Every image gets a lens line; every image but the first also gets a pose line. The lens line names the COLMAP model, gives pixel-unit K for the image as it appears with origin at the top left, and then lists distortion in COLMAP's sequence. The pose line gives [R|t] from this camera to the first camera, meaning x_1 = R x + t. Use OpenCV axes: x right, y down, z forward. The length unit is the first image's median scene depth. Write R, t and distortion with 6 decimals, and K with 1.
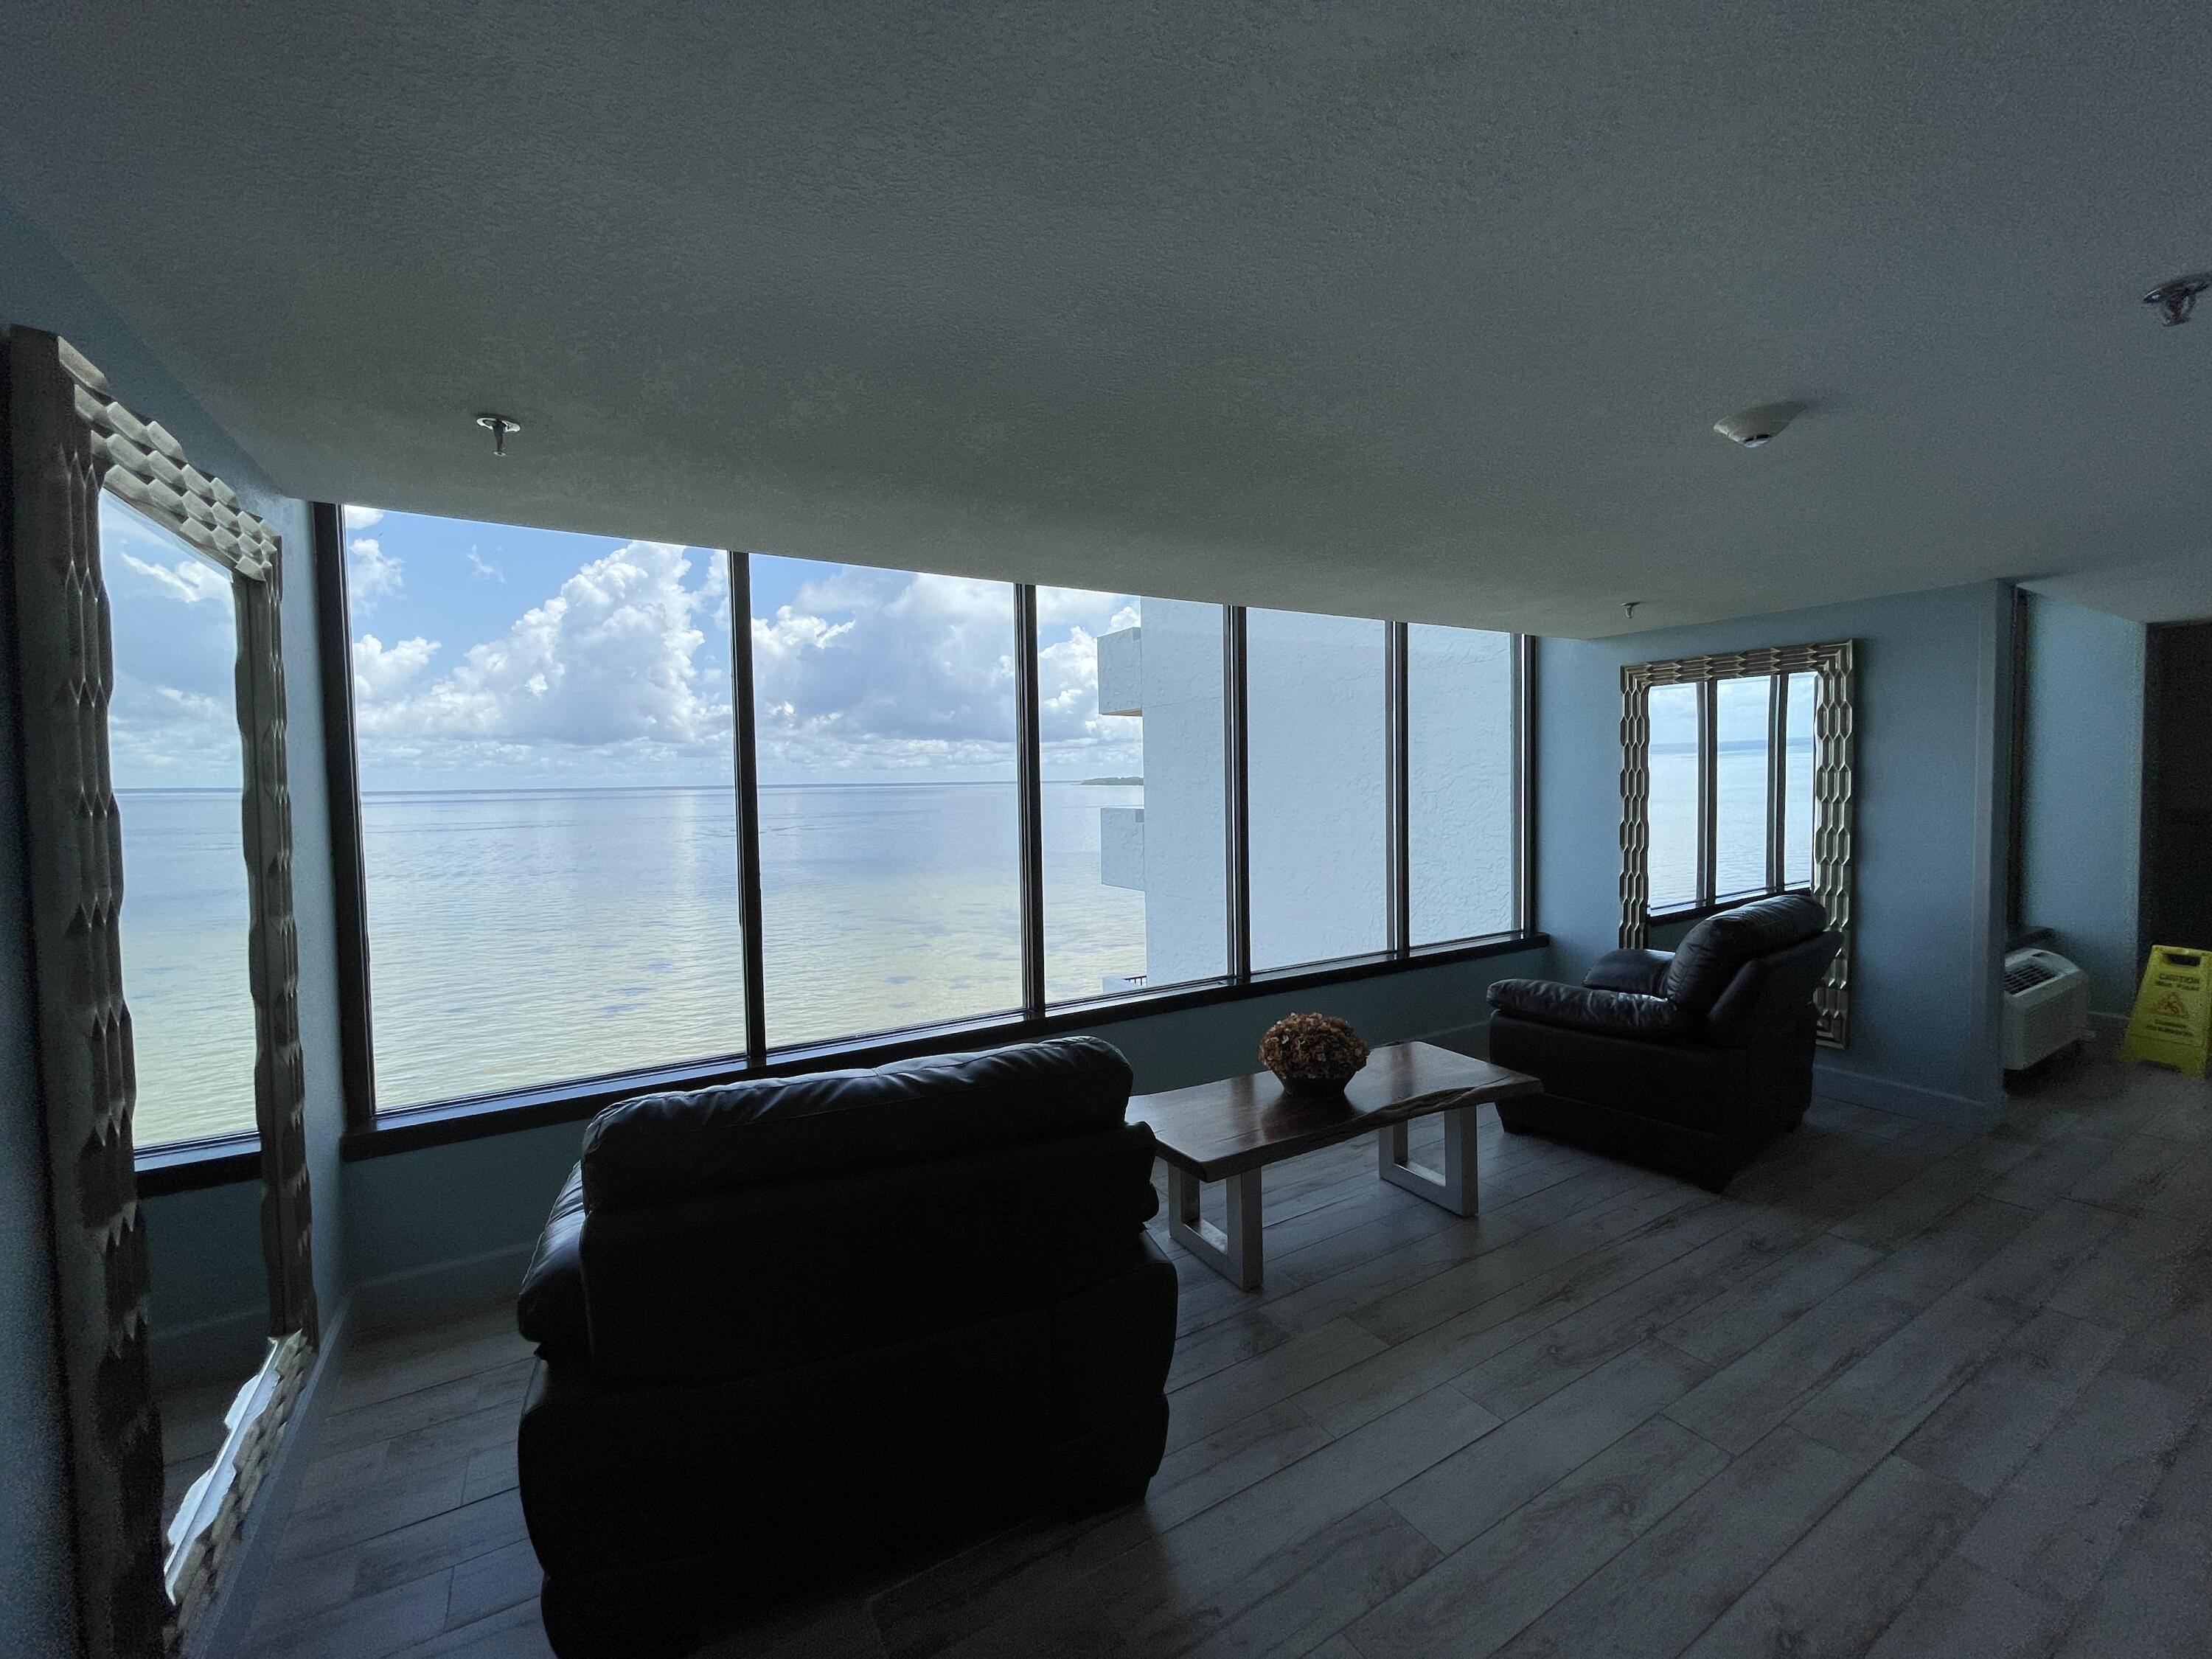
lens RADIAL K [[942.7, 0, 1009.8], [0, 942.7, 835.5], [0, 0, 1]] dist [0.000448, 0.000041]
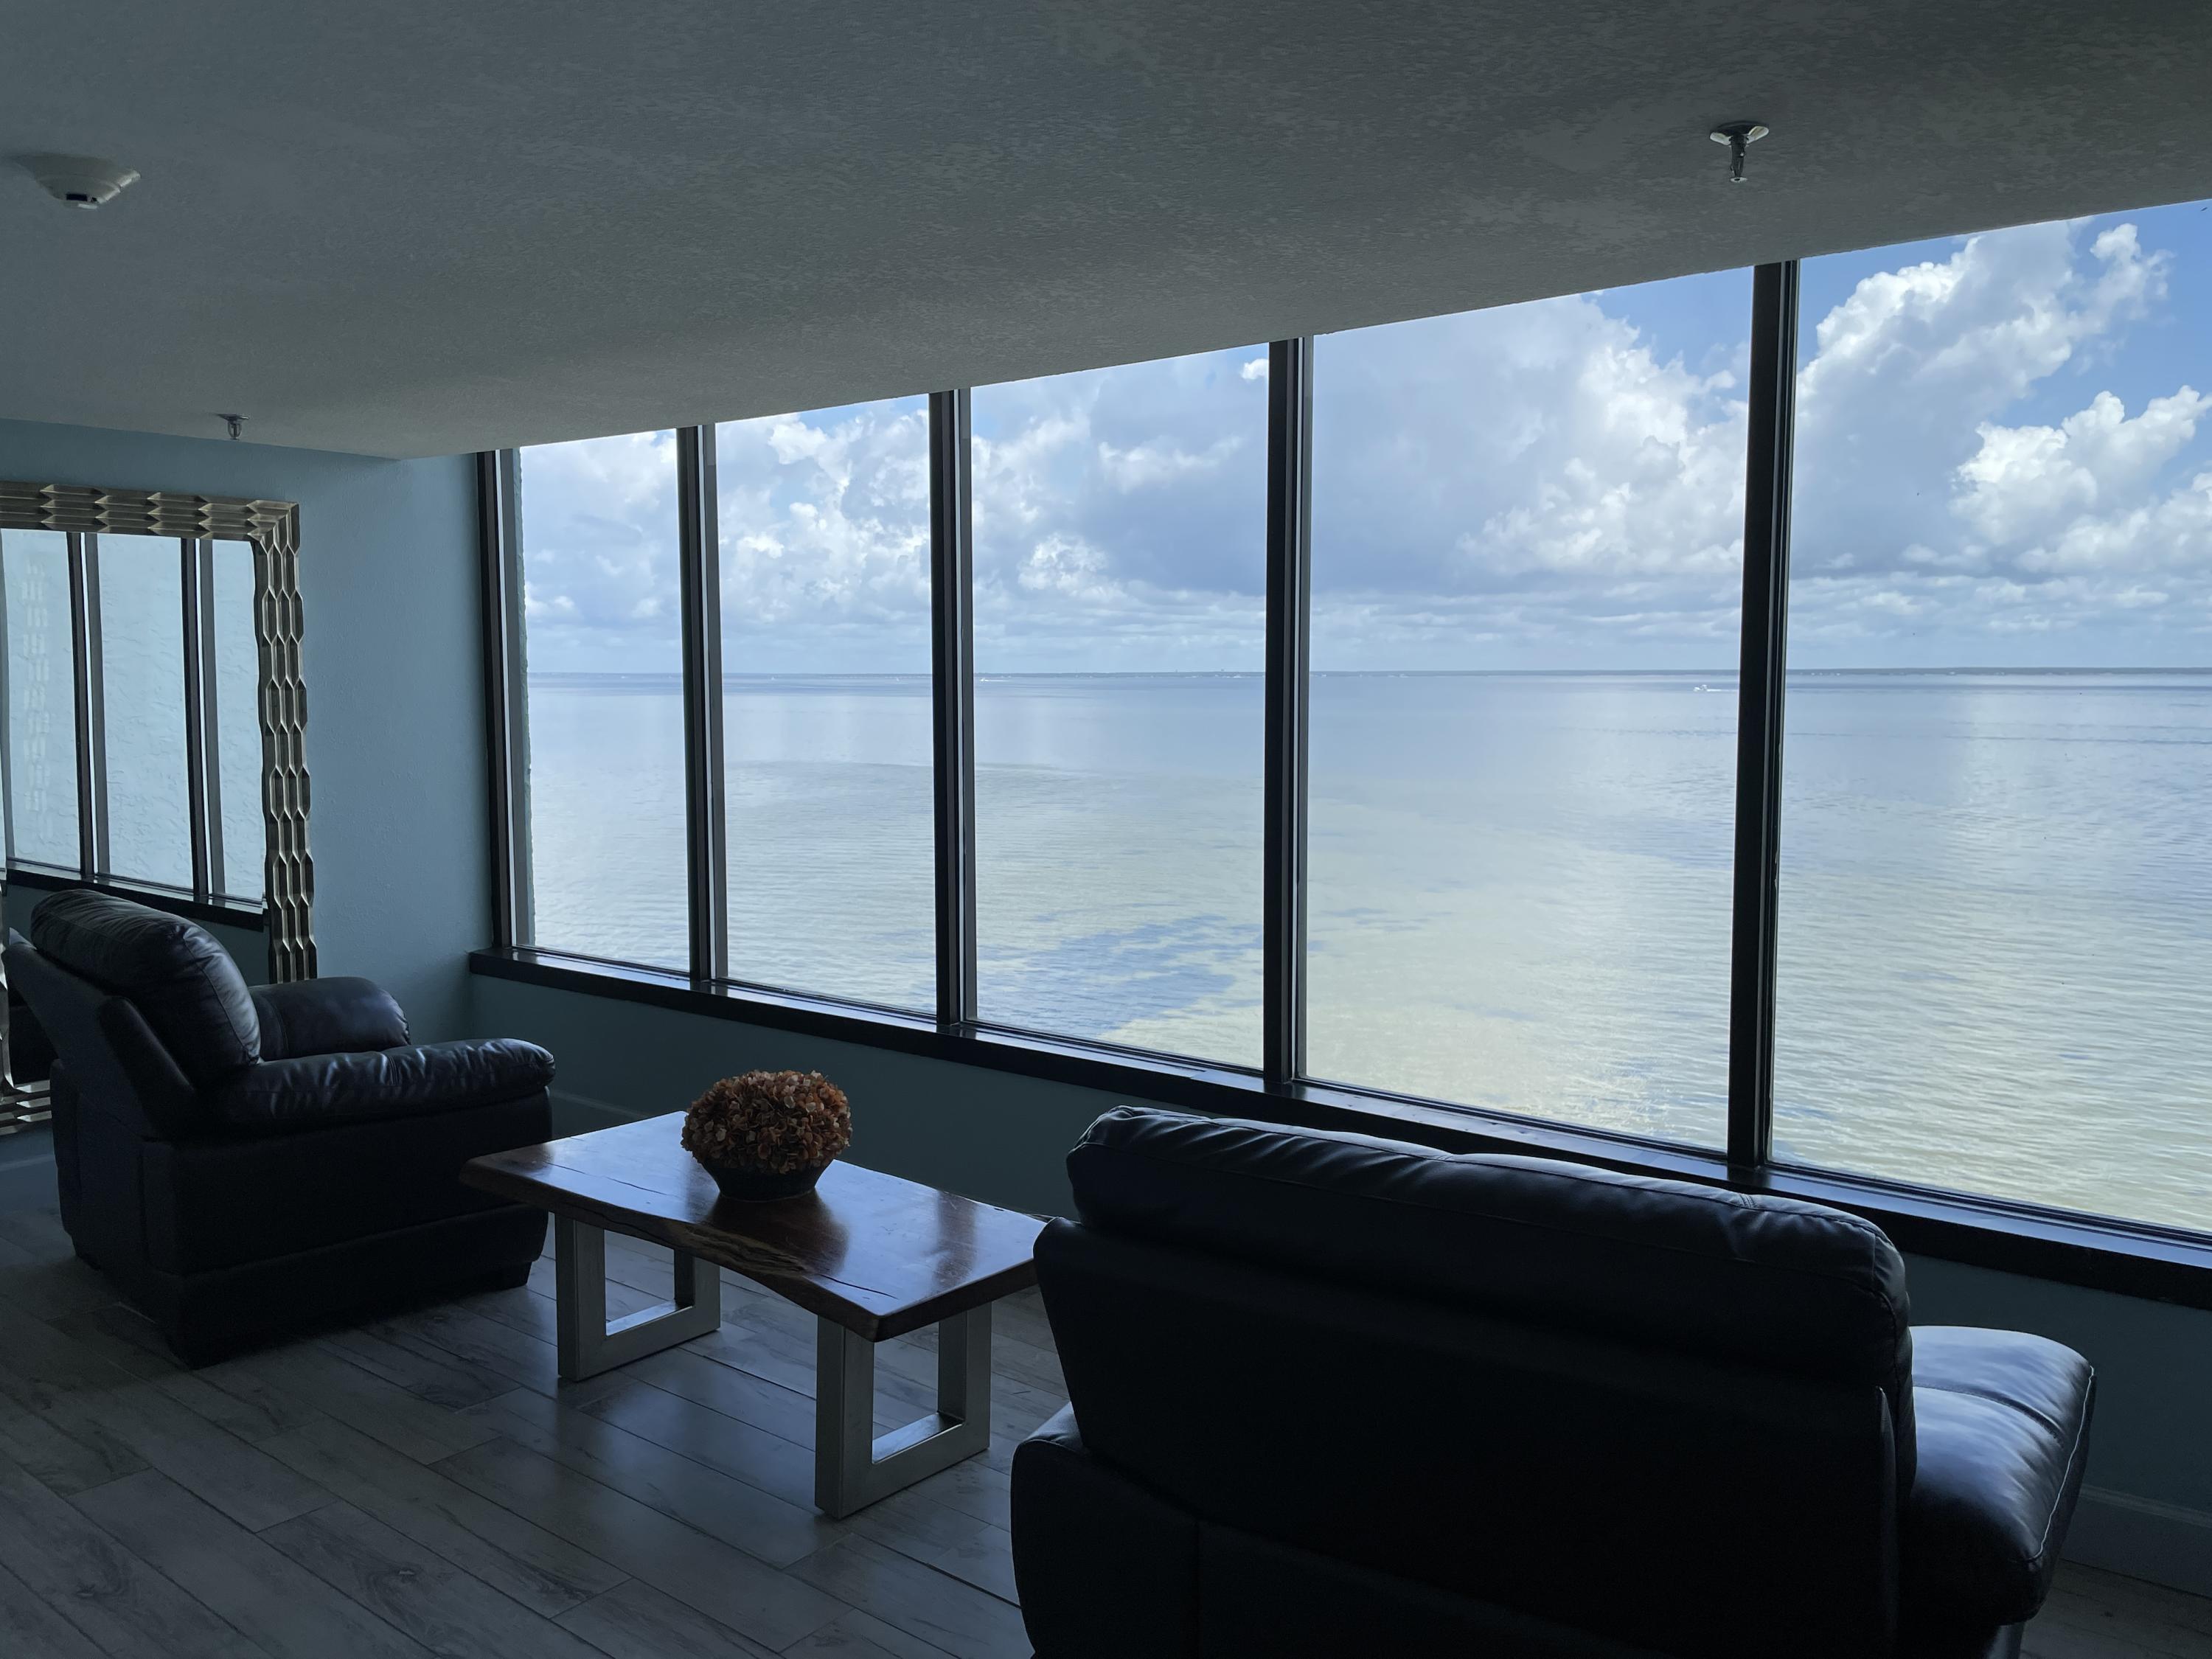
lens RADIAL K [[1673.0, 0, 1091.3], [0, 1673.0, 831.5], [0, 0, 1]] dist [0.100232, -0.142483]
pose [[0.358469, 0.105459, -0.927566, 0.092431], [-0.058740, 0.994178, 0.090332, -0.005258], [0.931692, 0.022104, 0.362576, 0.051772]]
